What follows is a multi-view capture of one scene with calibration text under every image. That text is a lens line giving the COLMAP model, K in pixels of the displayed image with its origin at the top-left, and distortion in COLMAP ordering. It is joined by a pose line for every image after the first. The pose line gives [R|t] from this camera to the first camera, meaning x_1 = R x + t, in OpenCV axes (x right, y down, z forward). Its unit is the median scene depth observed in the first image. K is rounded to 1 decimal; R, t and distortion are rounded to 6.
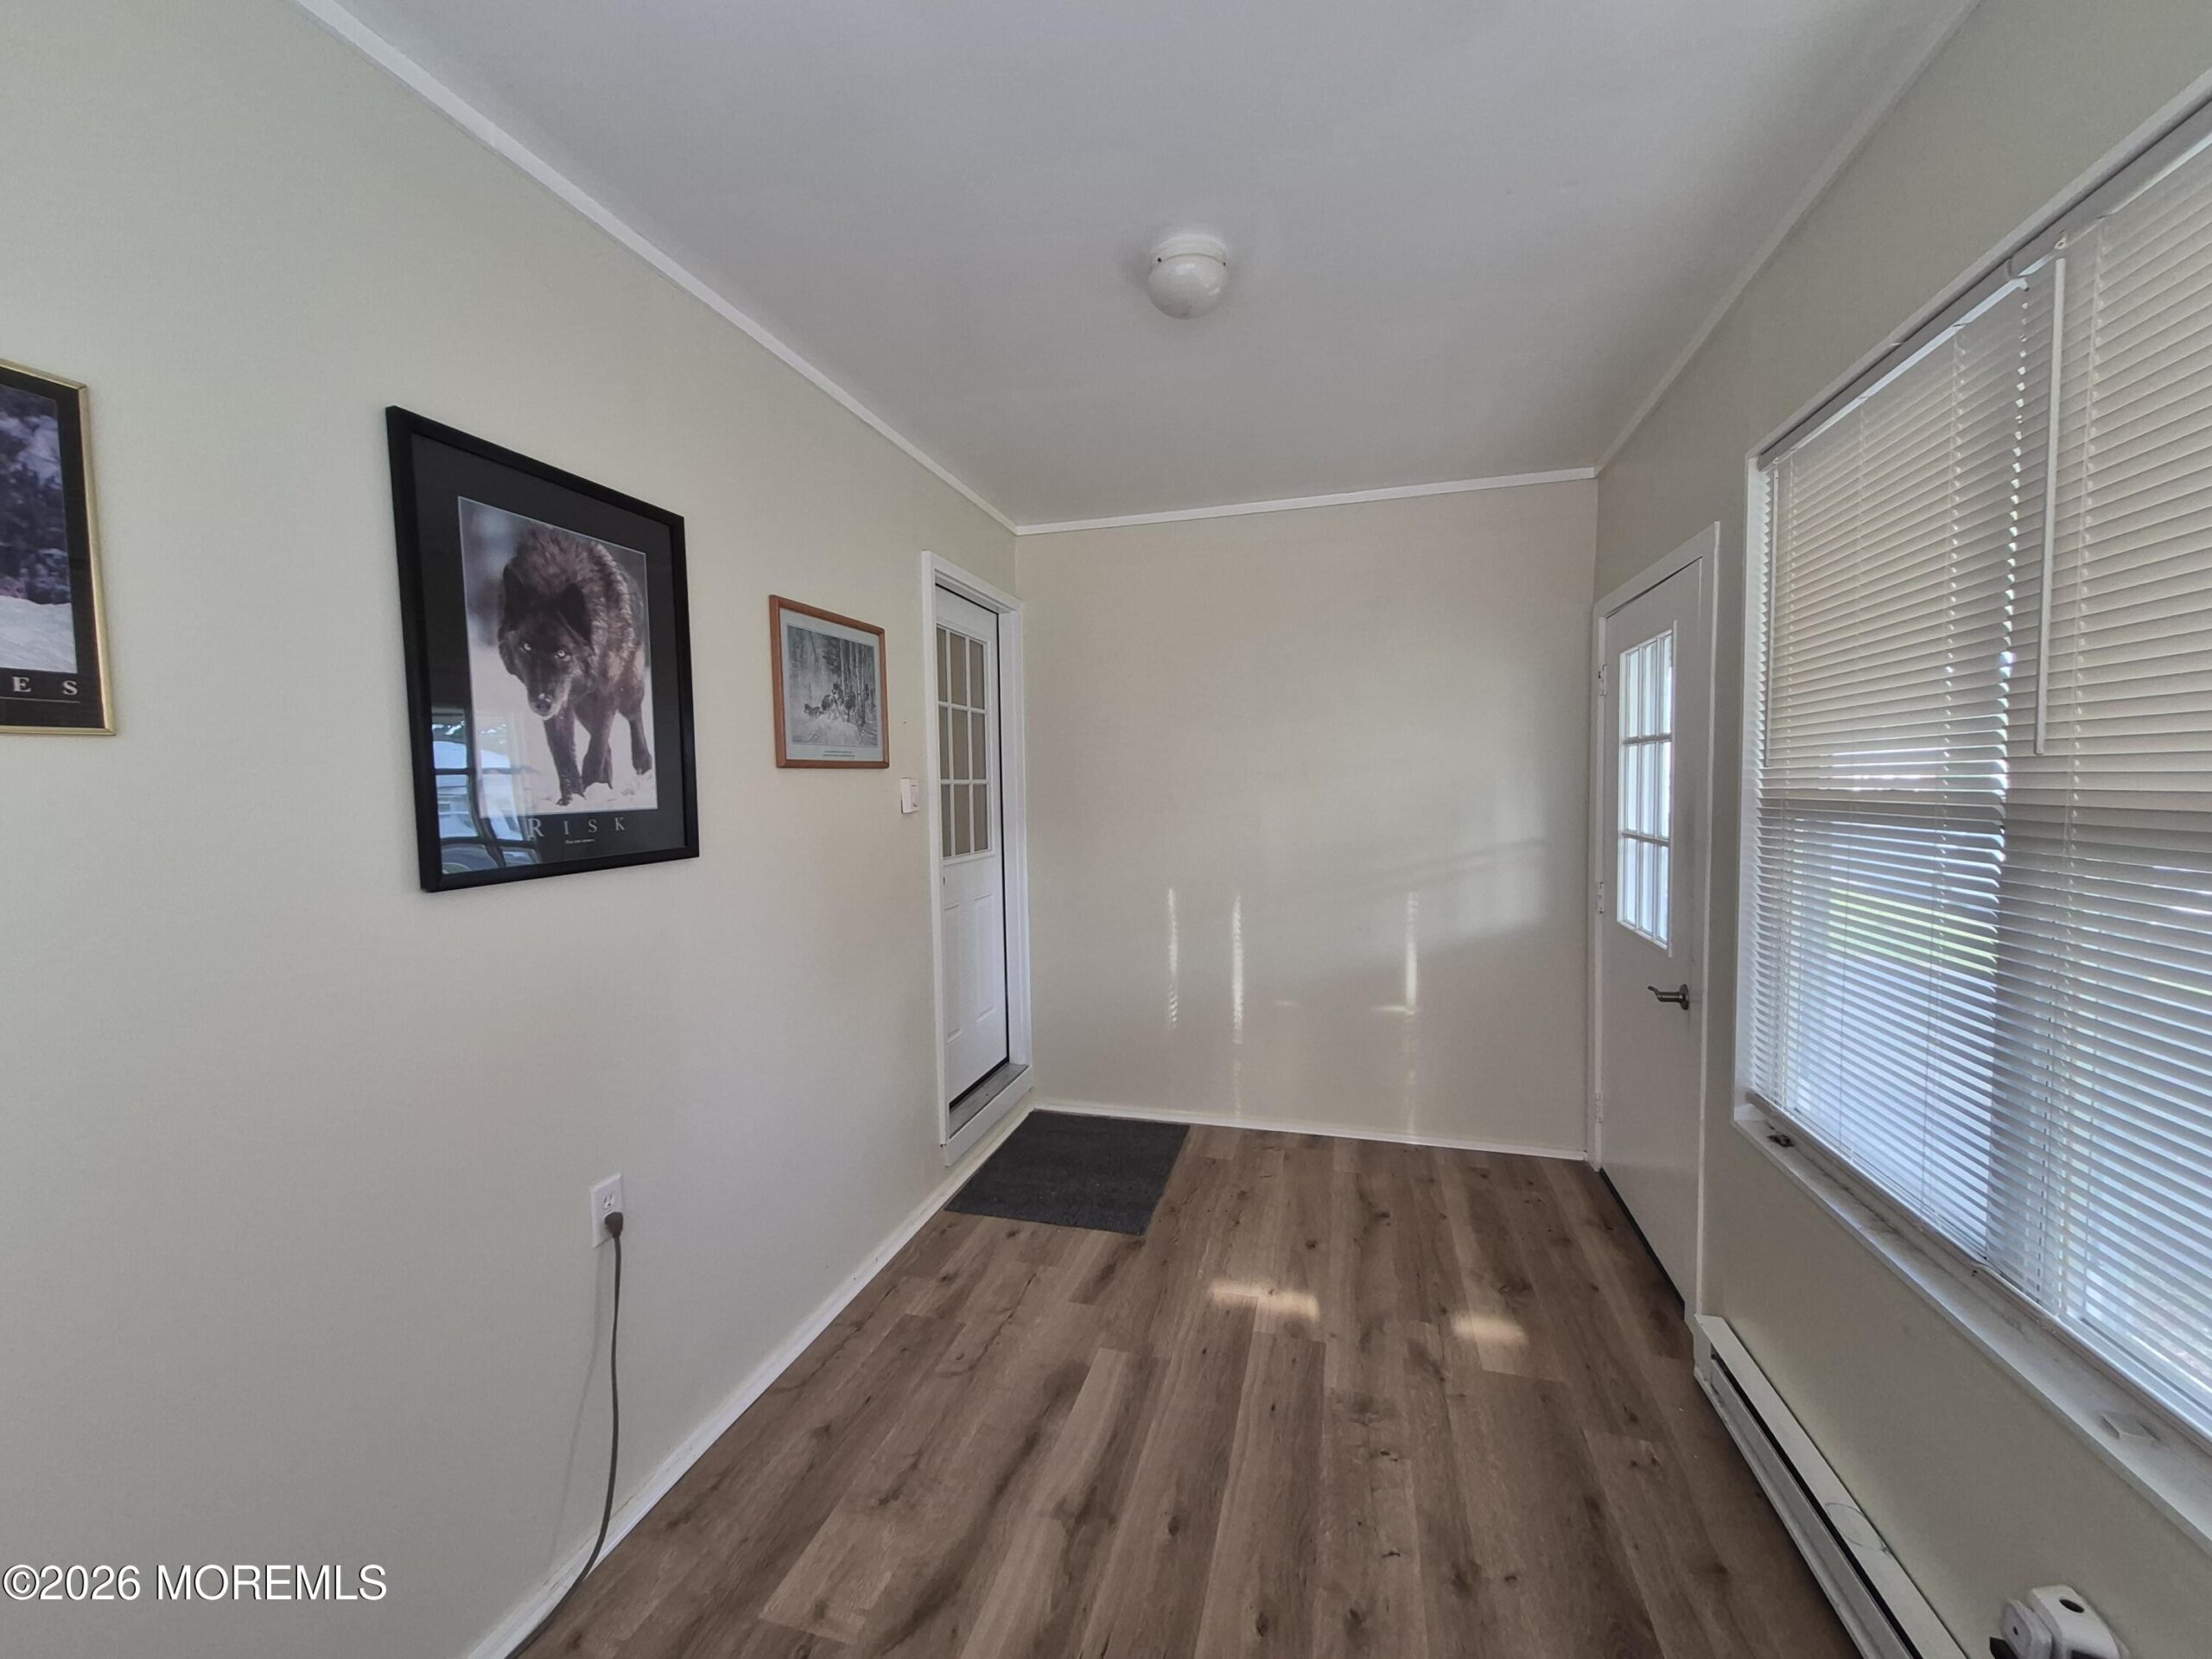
lens RADIAL K [[873.8, 0, 1106.3], [0, 873.8, 835.1], [0, 0, 1]] dist [0.011132, -0.001557]
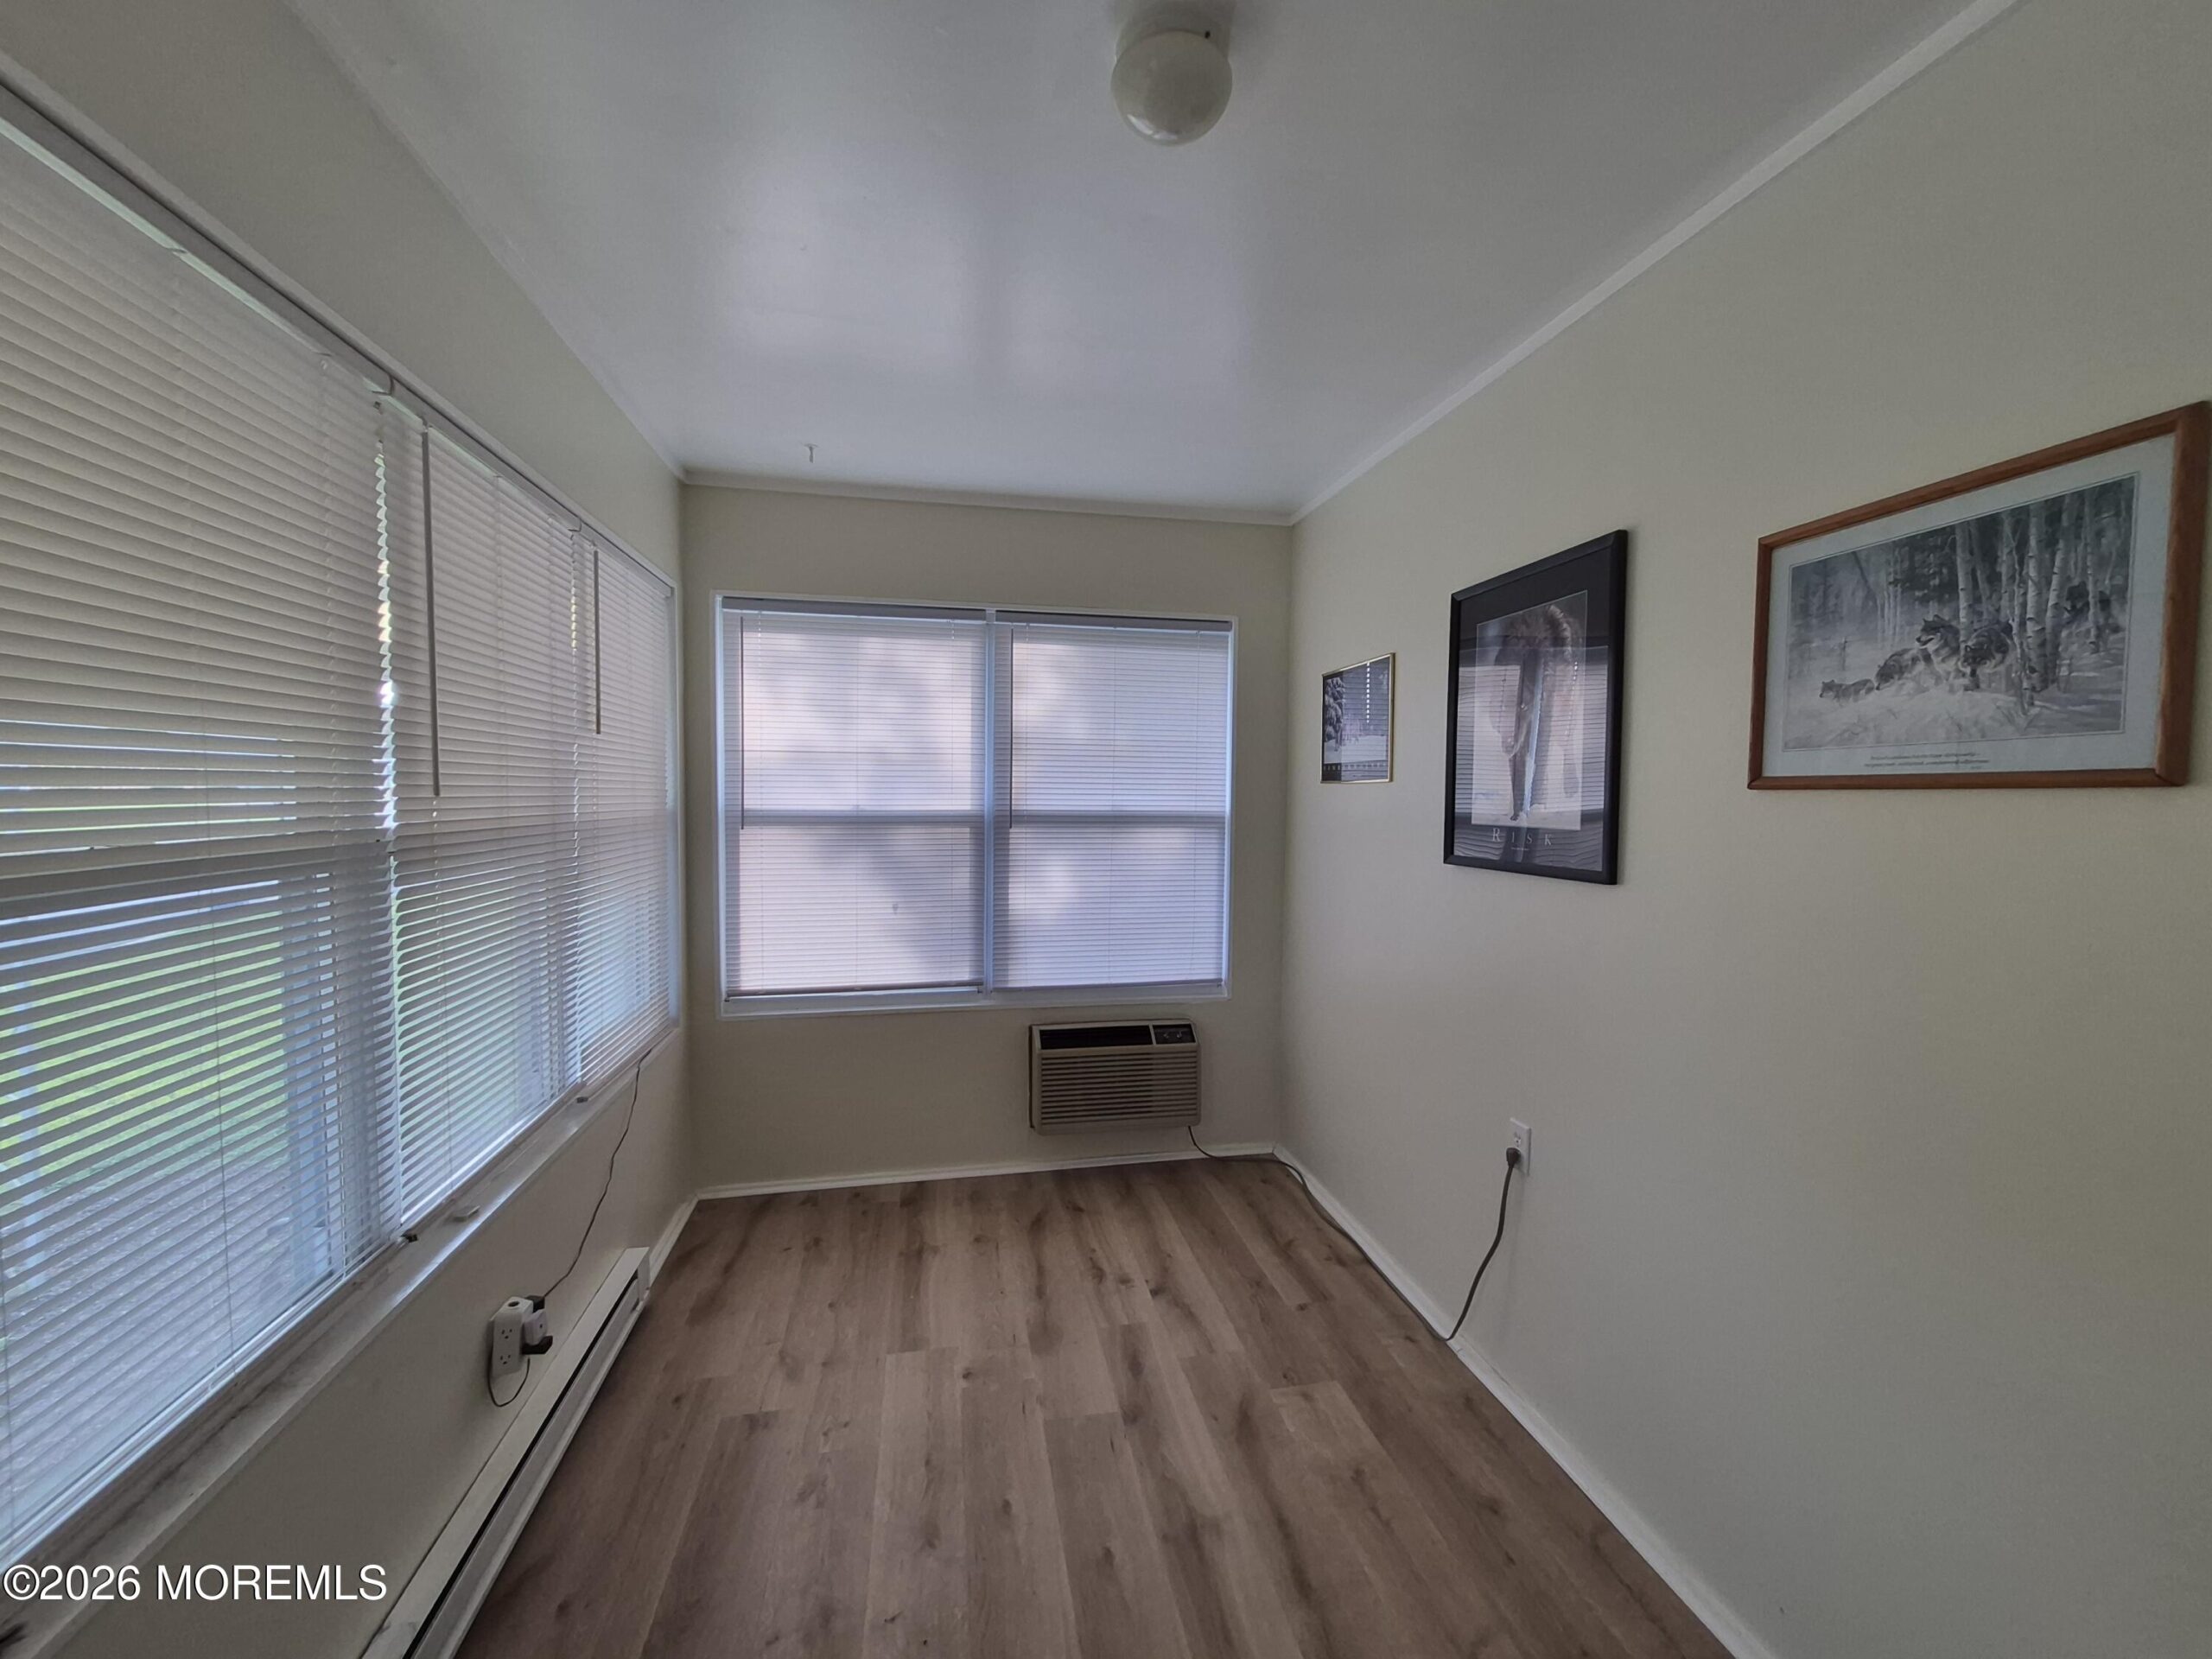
lens RADIAL K [[873.8, 0, 1099.4], [0, 873.8, 821.3], [0, 0, 1]] dist [0.011132, -0.001557]
pose [[-0.894776, 0.024074, -0.445866, 0.375193], [-0.021965, 0.994964, 0.097801, -0.102925], [0.445975, 0.097303, -0.889741, 1.324421]]
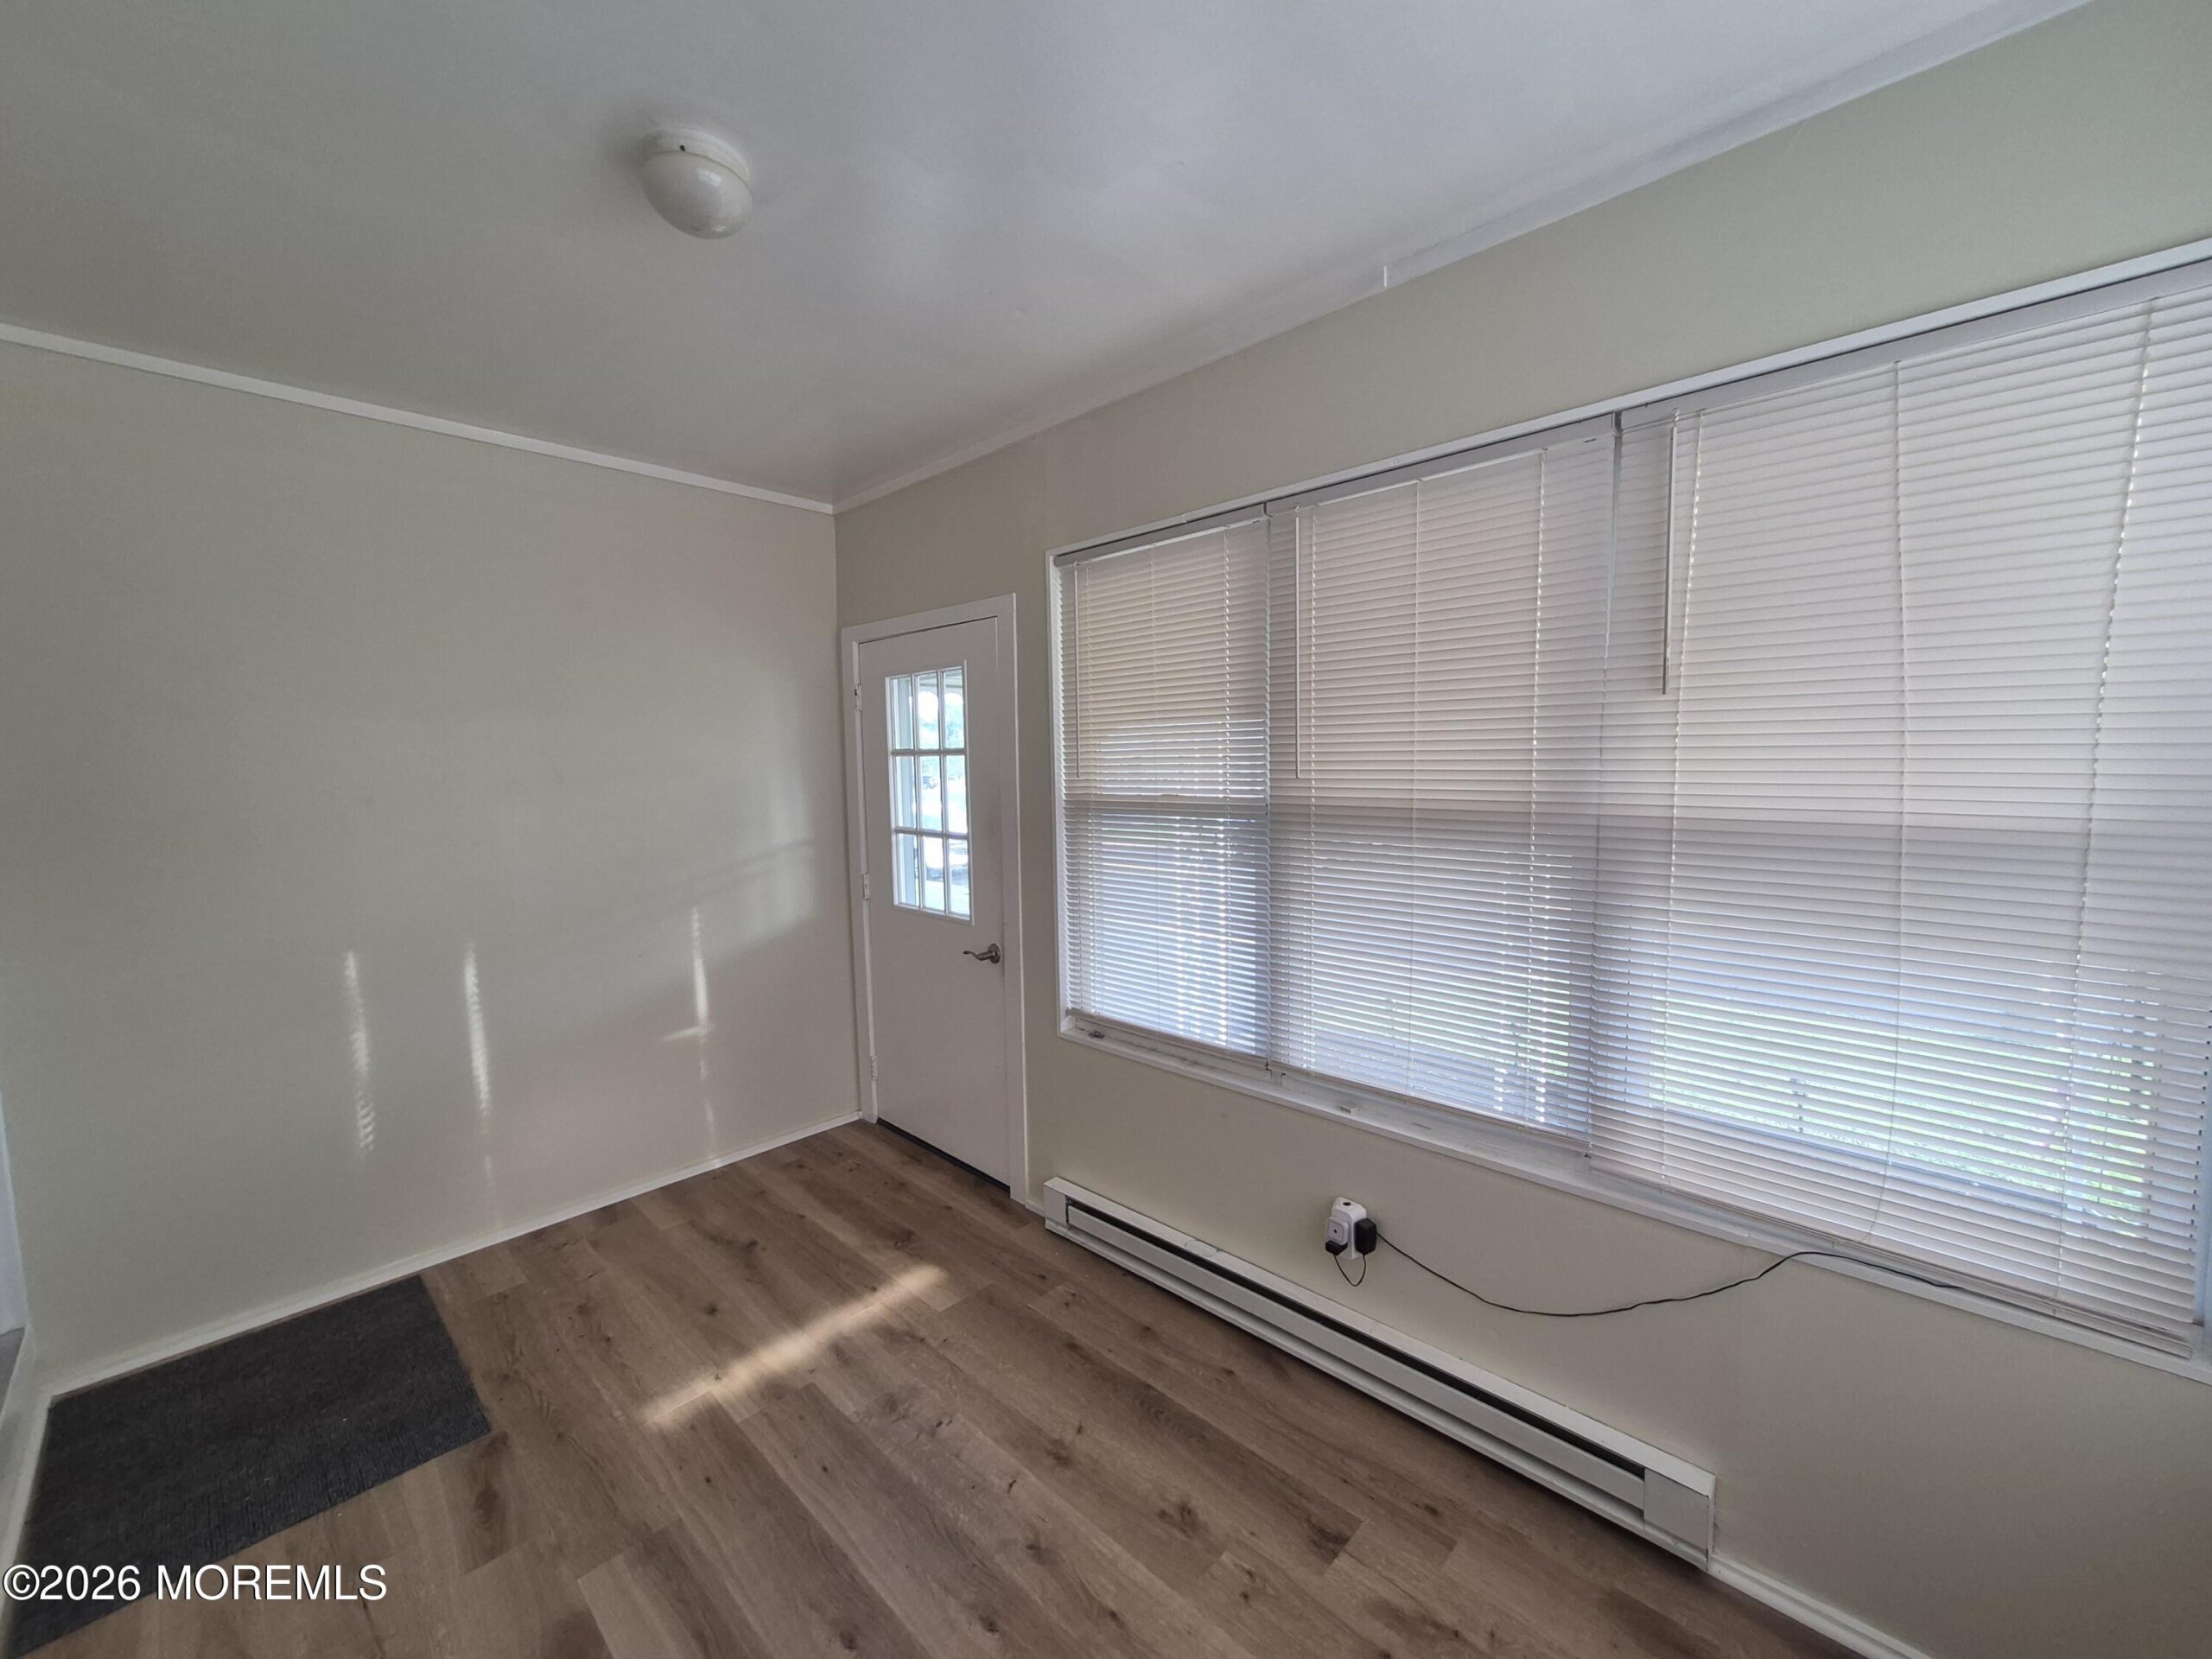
lens RADIAL K [[873.8, 0, 1107.8], [0, 873.8, 834.2], [0, 0, 1]] dist [0.011132, -0.001557]
pose [[0.470639, -0.067749, 0.879721, -0.389352], [0.060984, 0.997161, 0.044168, -0.038377], [-0.880216, 0.032862, 0.473434, 0.235613]]
